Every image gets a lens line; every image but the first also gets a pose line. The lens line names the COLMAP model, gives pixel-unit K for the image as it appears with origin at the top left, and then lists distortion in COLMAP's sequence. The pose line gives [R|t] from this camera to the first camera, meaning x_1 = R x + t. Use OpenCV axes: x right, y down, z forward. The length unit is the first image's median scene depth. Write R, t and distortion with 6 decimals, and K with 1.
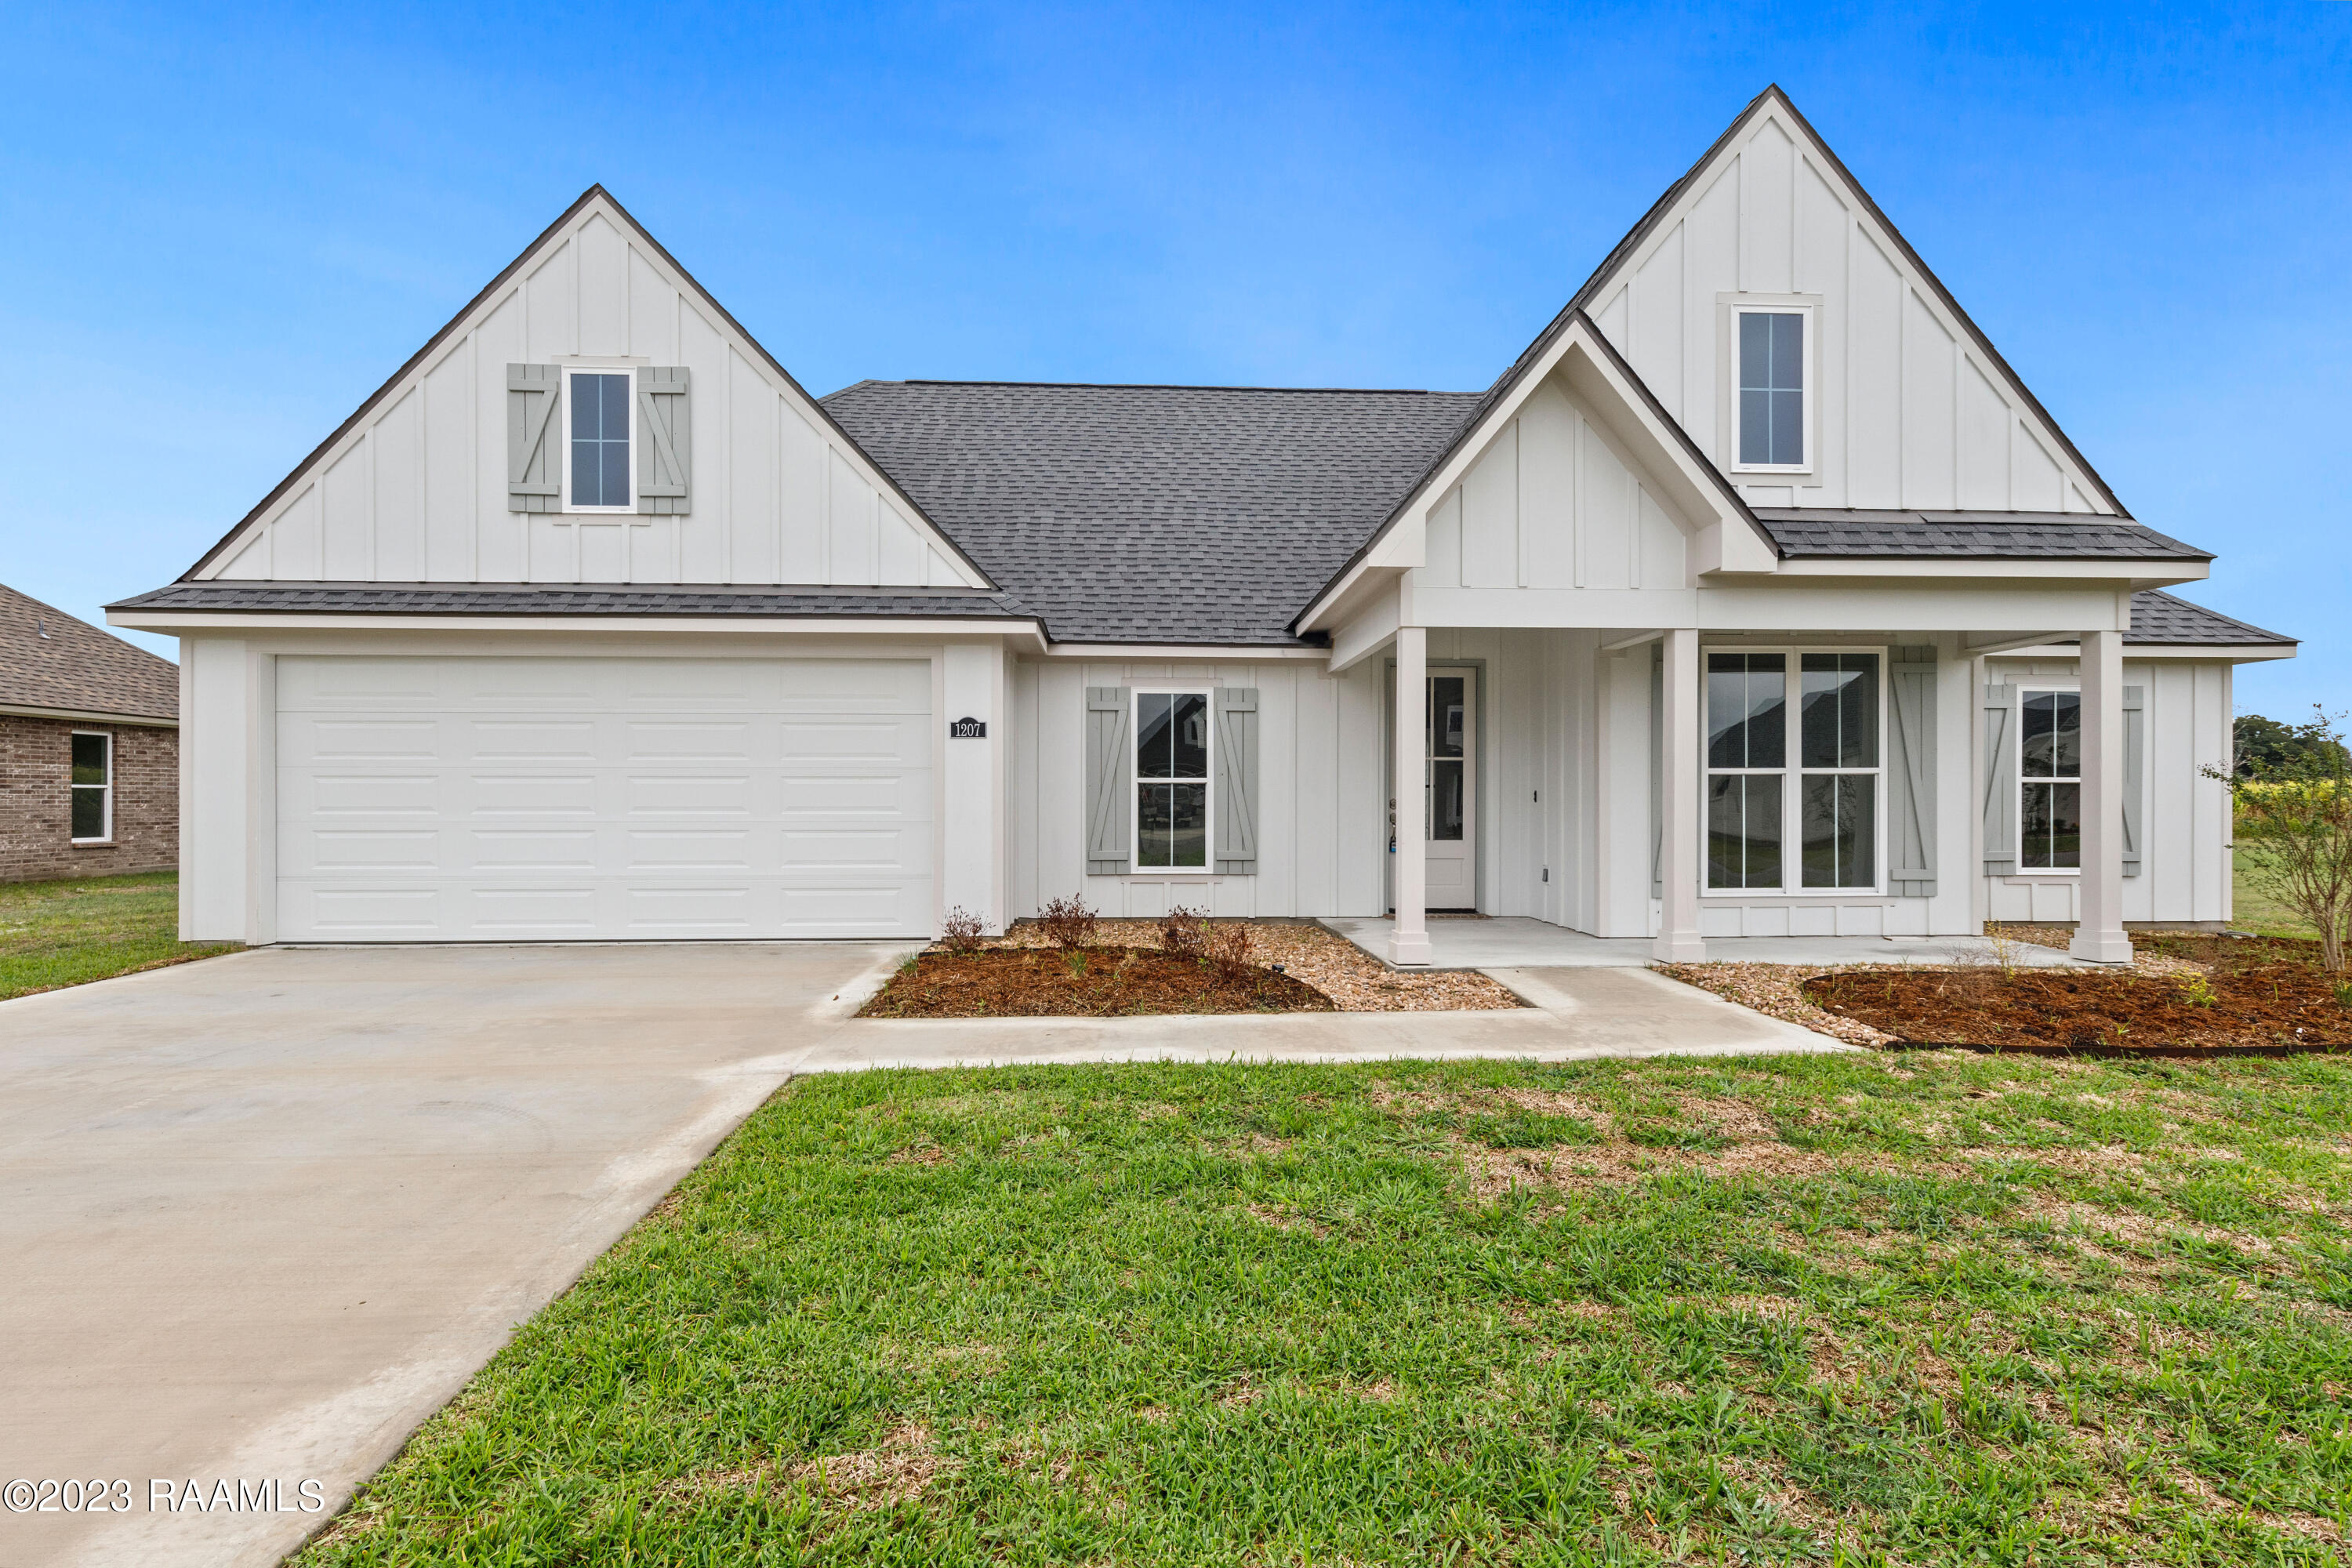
lens RADIAL K [[1154.0, 0, 1181.4], [0, 1154.0, 789.8], [0, 0, 1]] dist [0.006951, -0.000681]
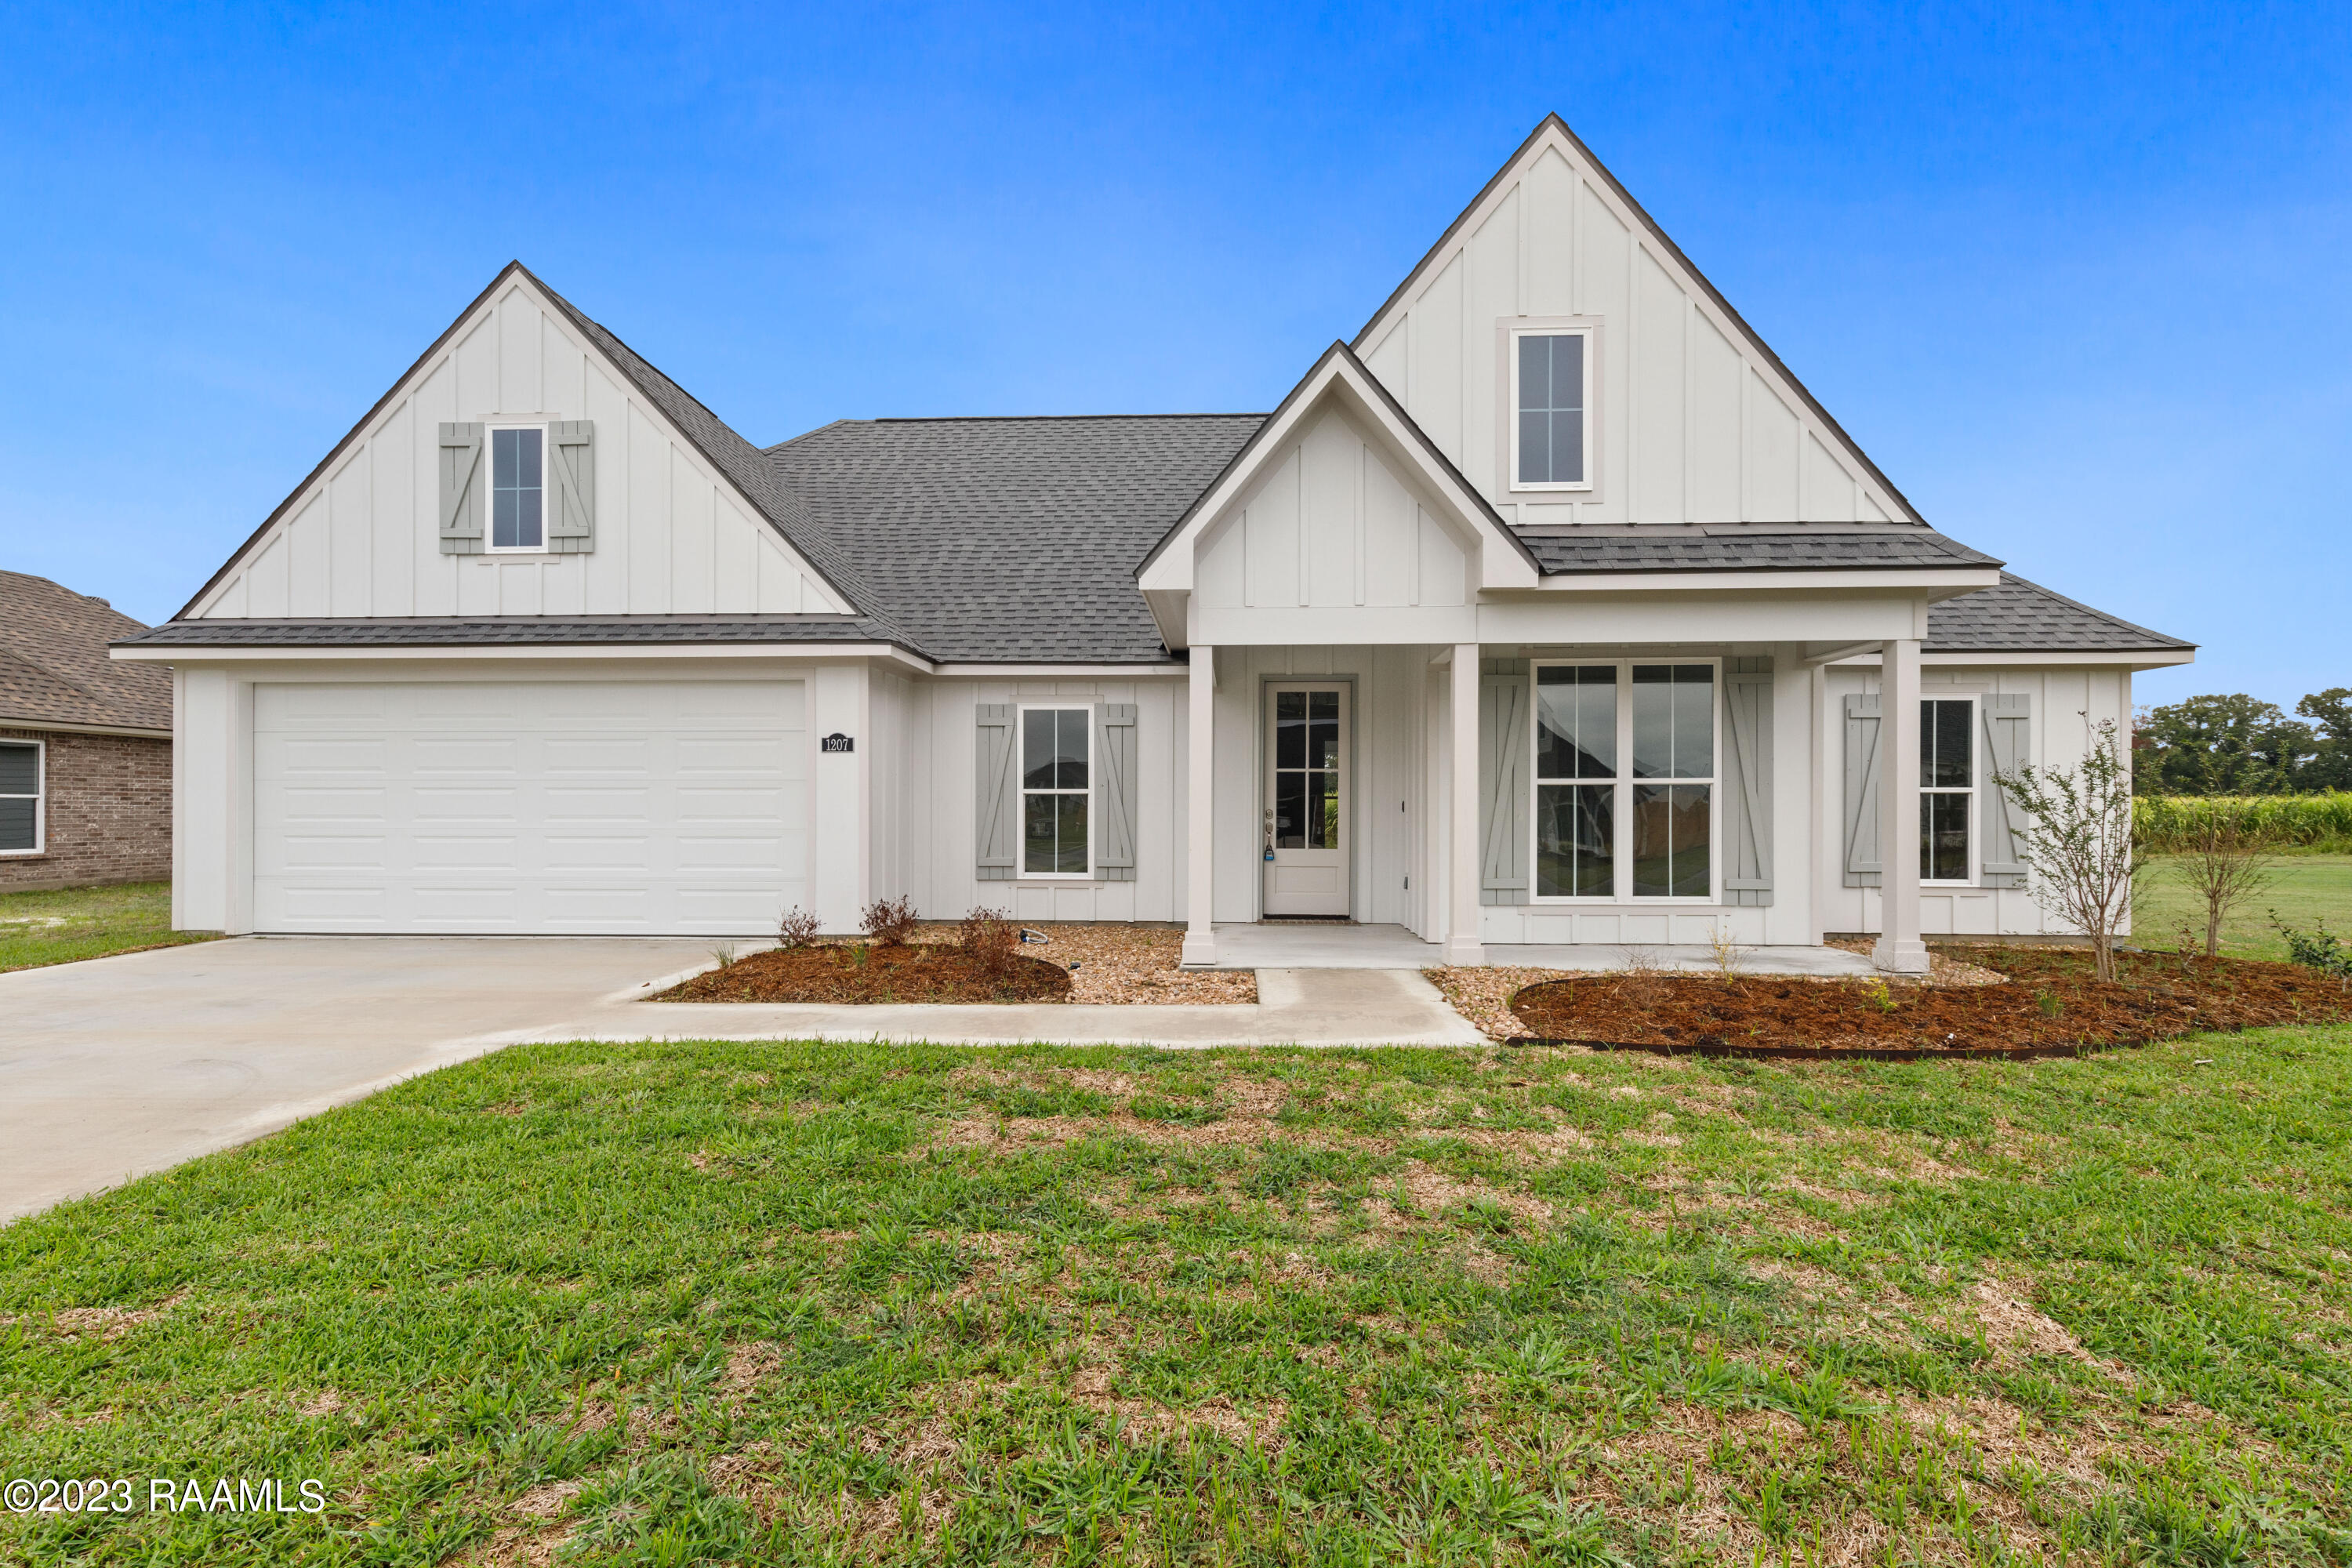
lens RADIAL K [[1154.0, 0, 1244.4], [0, 1154.0, 802.1], [0, 0, 1]] dist [0.006951, -0.000681]
pose [[0.994763, -0.000145, -0.102211, 0.319213], [-0.000027, 0.999999, -0.001680, 0.003996], [0.102211, 0.001674, 0.994761, -0.044849]]
